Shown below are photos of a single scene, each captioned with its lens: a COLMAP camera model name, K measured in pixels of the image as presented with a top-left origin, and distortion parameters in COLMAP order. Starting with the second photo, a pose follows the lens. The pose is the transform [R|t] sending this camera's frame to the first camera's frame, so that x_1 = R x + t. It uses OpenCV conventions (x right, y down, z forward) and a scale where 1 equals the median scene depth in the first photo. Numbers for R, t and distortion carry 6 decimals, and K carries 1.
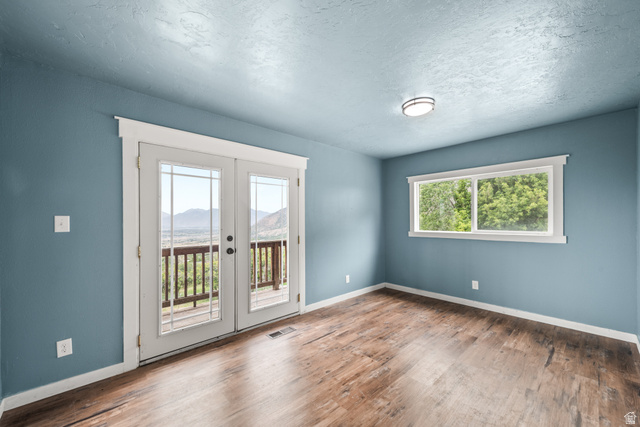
lens RADIAL K [[254.9, 0, 321.1], [0, 254.9, 220.1], [0, 0, 1]] dist [0.010876, -0.001118]
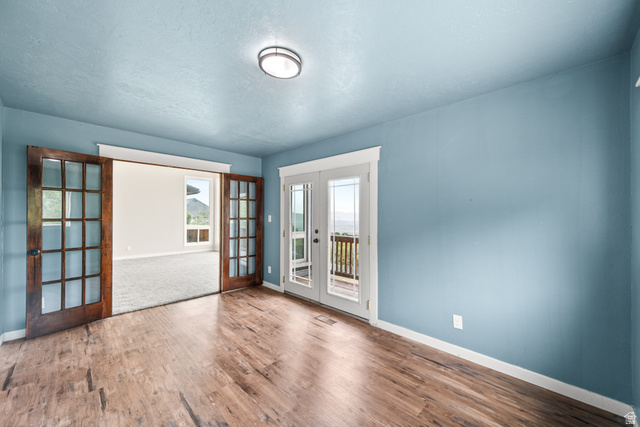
lens RADIAL K [[254.9, 0, 326.0], [0, 254.9, 208.9], [0, 0, 1]] dist [0.010876, -0.001118]
pose [[0.048622, -0.016633, -0.998679, 0.875317], [-0.002534, 0.999856, -0.016776, -0.021080], [0.998814, 0.003347, 0.048573, 0.862216]]
